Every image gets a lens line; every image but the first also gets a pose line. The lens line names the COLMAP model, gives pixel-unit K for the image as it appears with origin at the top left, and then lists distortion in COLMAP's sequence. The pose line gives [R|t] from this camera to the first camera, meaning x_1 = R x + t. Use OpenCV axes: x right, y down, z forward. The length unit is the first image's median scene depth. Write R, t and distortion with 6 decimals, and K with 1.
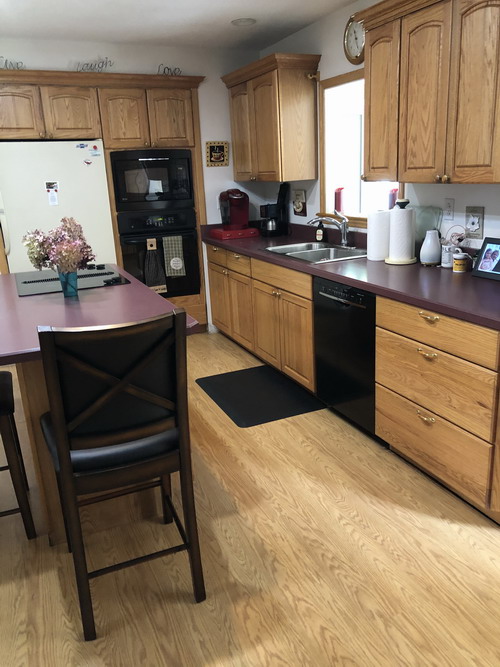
lens RADIAL K [[545.7, 0, 267.9], [0, 545.7, 332.4], [0, 0, 1]] dist [-0.074064, 0.109042]
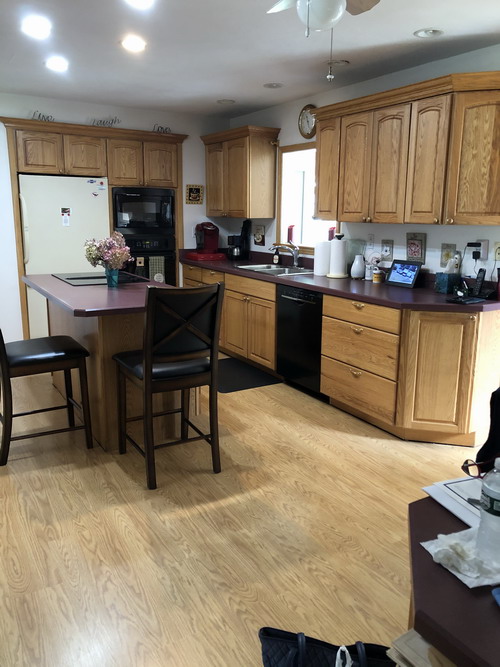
lens RADIAL K [[545.7, 0, 267.9], [0, 545.7, 332.4], [0, 0, 1]] dist [-0.074064, 0.109042]
pose [[0.990111, 0.029293, 0.137196, -0.118413], [-0.018824, 0.996854, -0.076993, 0.118830], [-0.139020, 0.073649, 0.987547, -0.347339]]
